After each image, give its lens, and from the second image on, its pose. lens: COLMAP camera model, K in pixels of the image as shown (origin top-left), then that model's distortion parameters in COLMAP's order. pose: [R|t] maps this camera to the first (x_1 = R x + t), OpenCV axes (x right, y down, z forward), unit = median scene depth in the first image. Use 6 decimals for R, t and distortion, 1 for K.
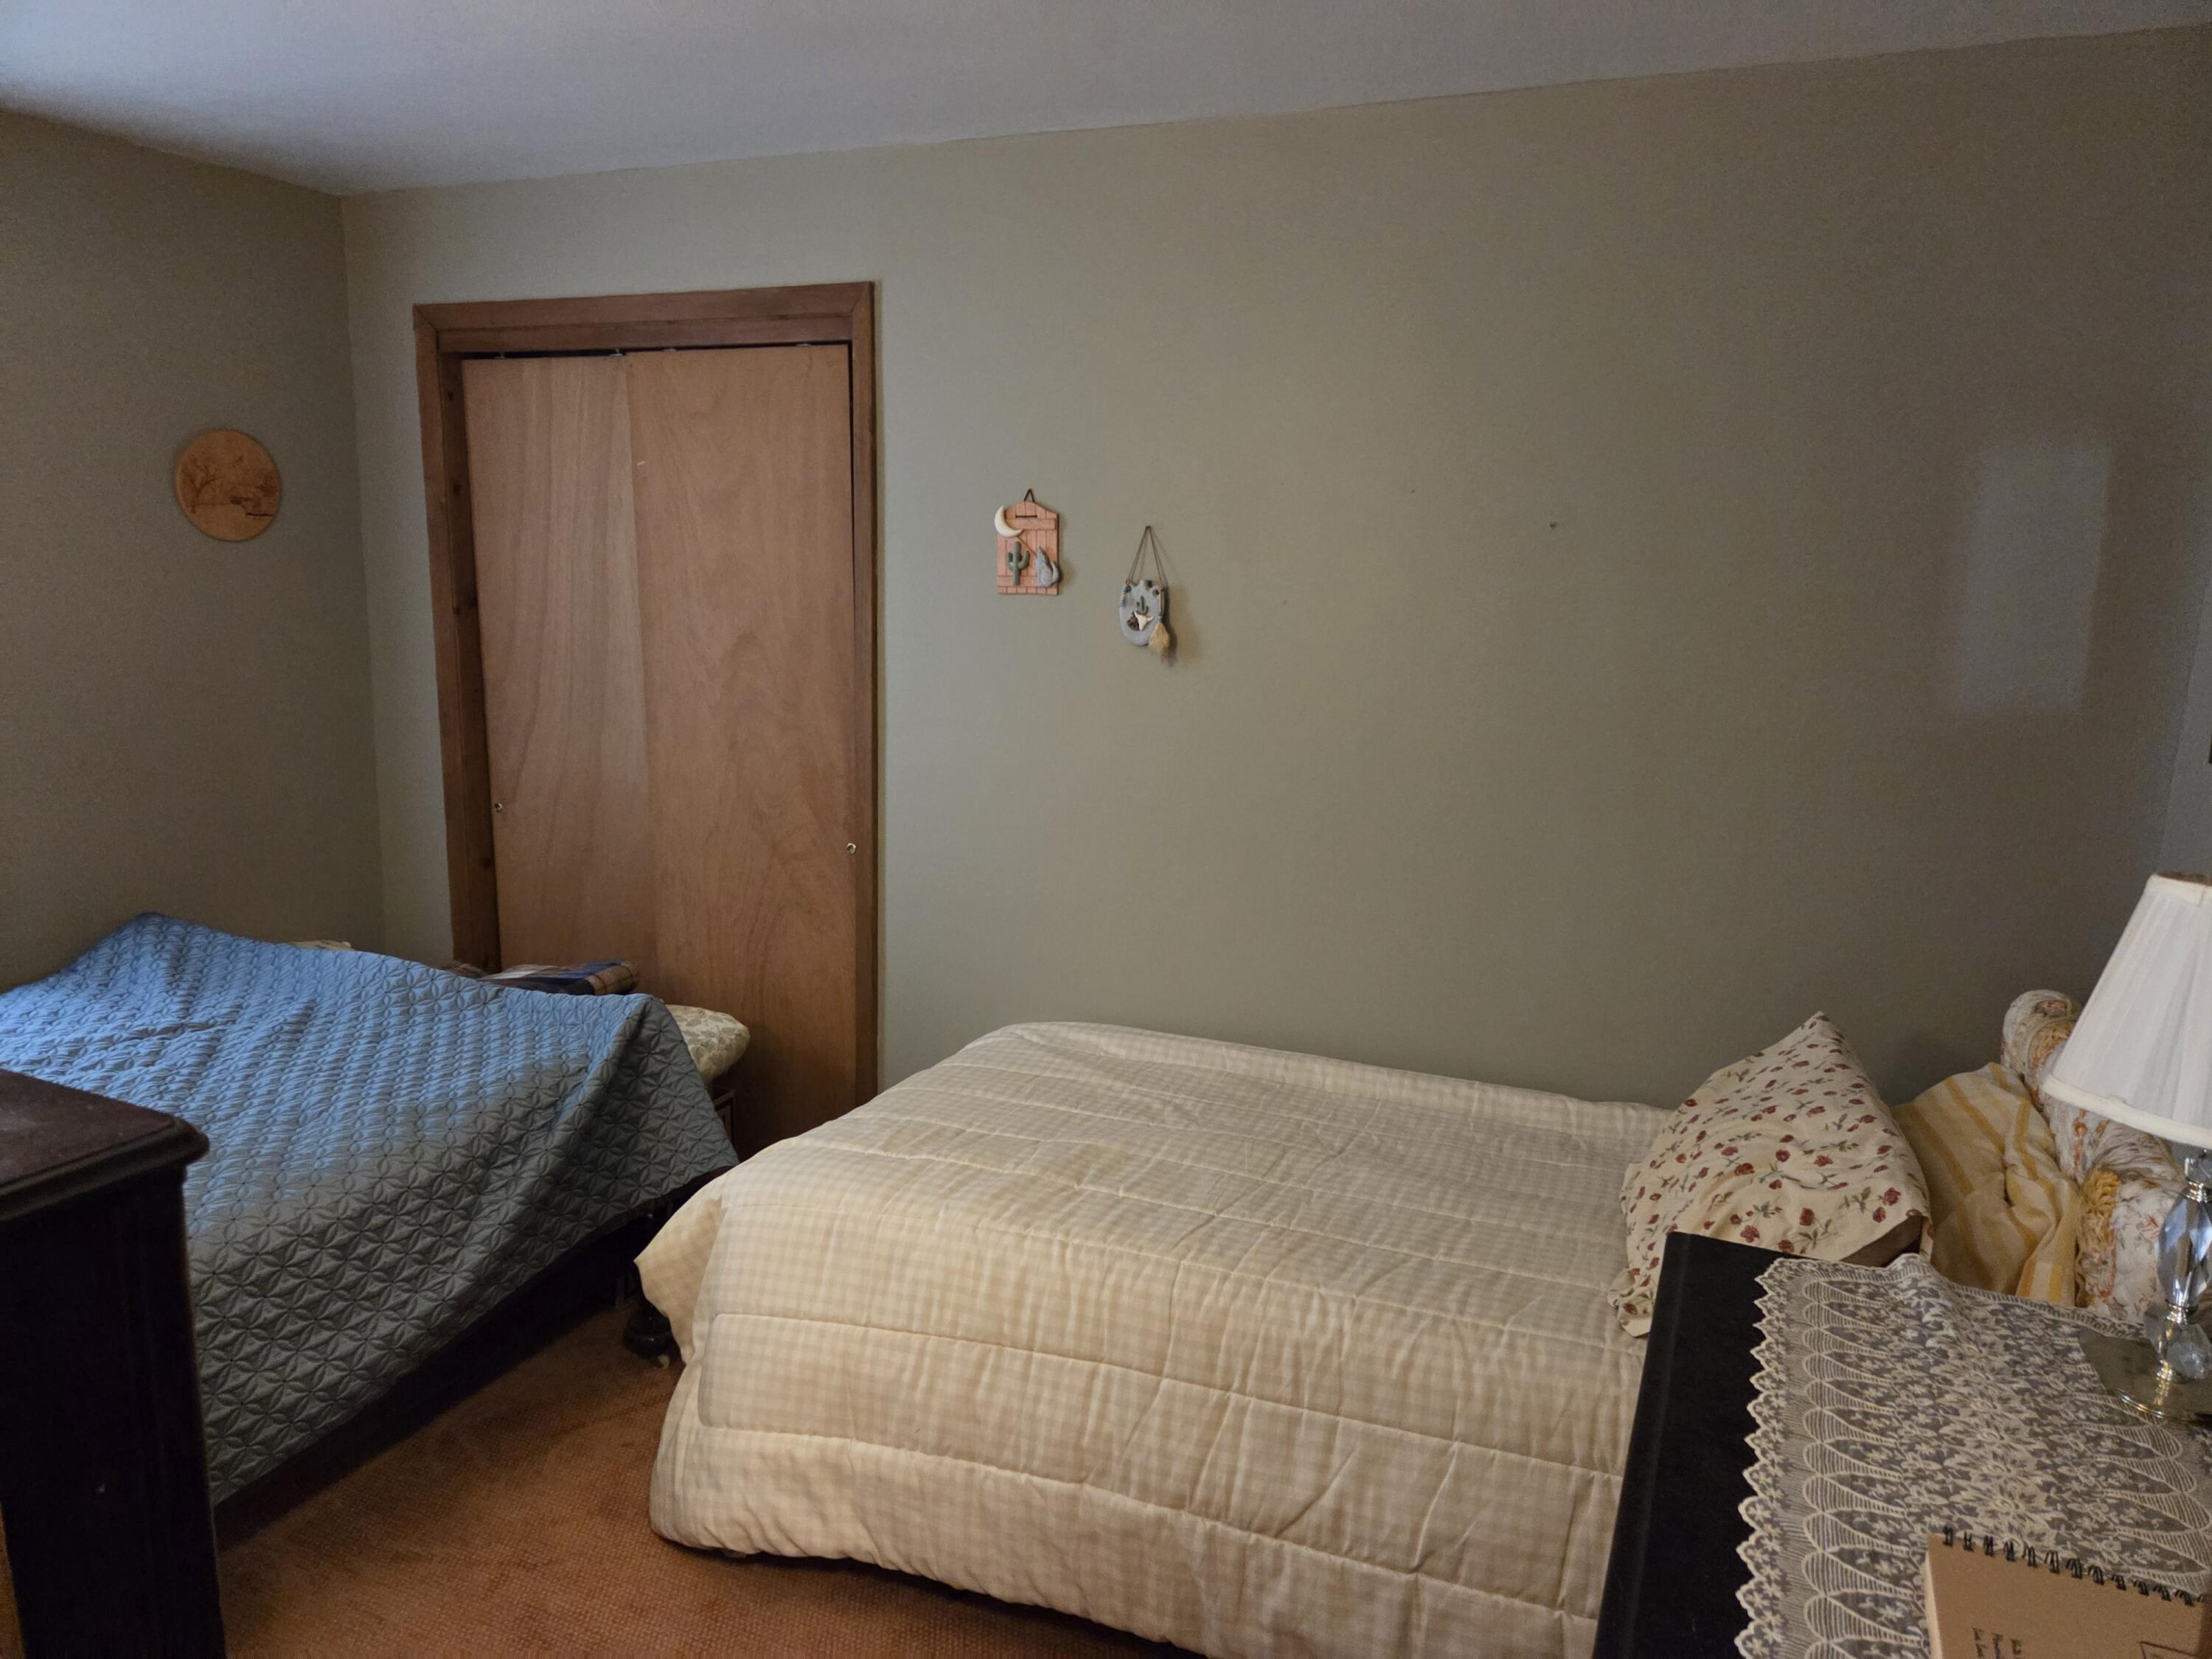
lens RADIAL K [[1488.8, 0, 1125.4], [0, 1488.8, 833.4], [0, 0, 1]] dist [0.077833, -0.061333]
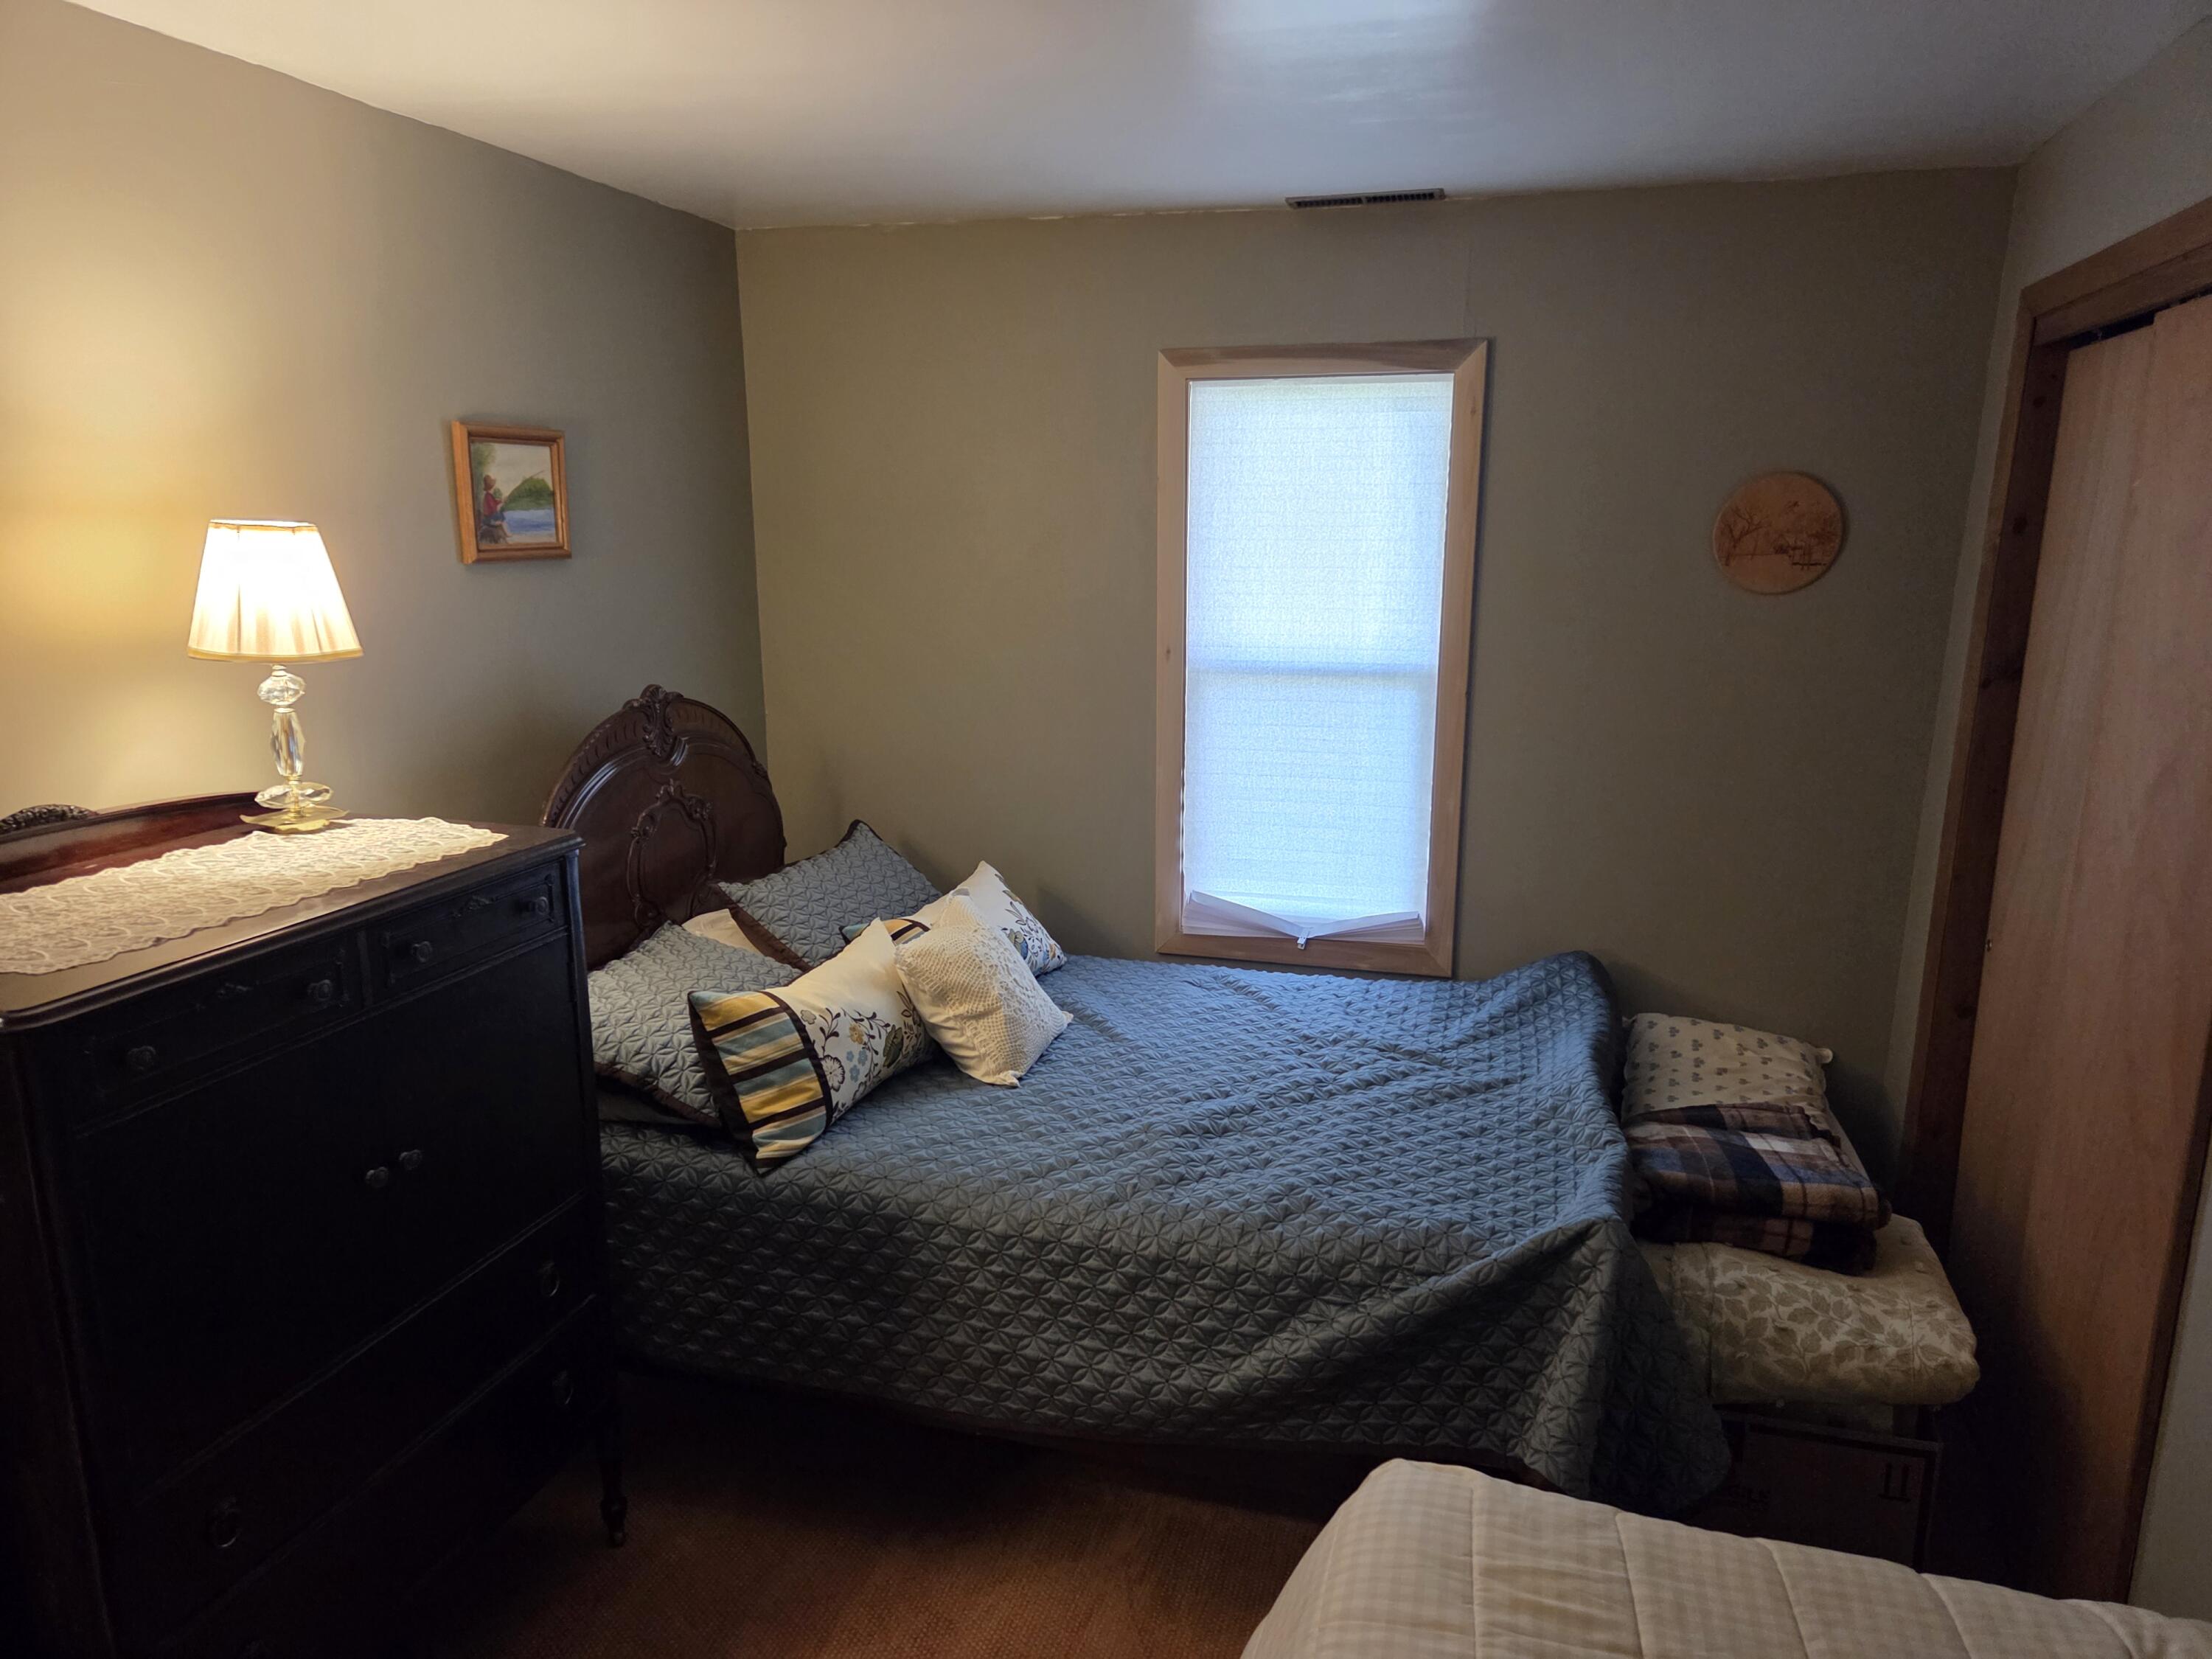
lens RADIAL K [[1488.8, 0, 1125.4], [0, 1488.8, 833.4], [0, 0, 1]] dist [0.077833, -0.061333]
pose [[0.131329, 0.182807, -0.974338, 0.367228], [-0.183783, 0.970303, 0.157278, -0.159081], [0.974154, 0.158412, 0.161026, 0.636211]]
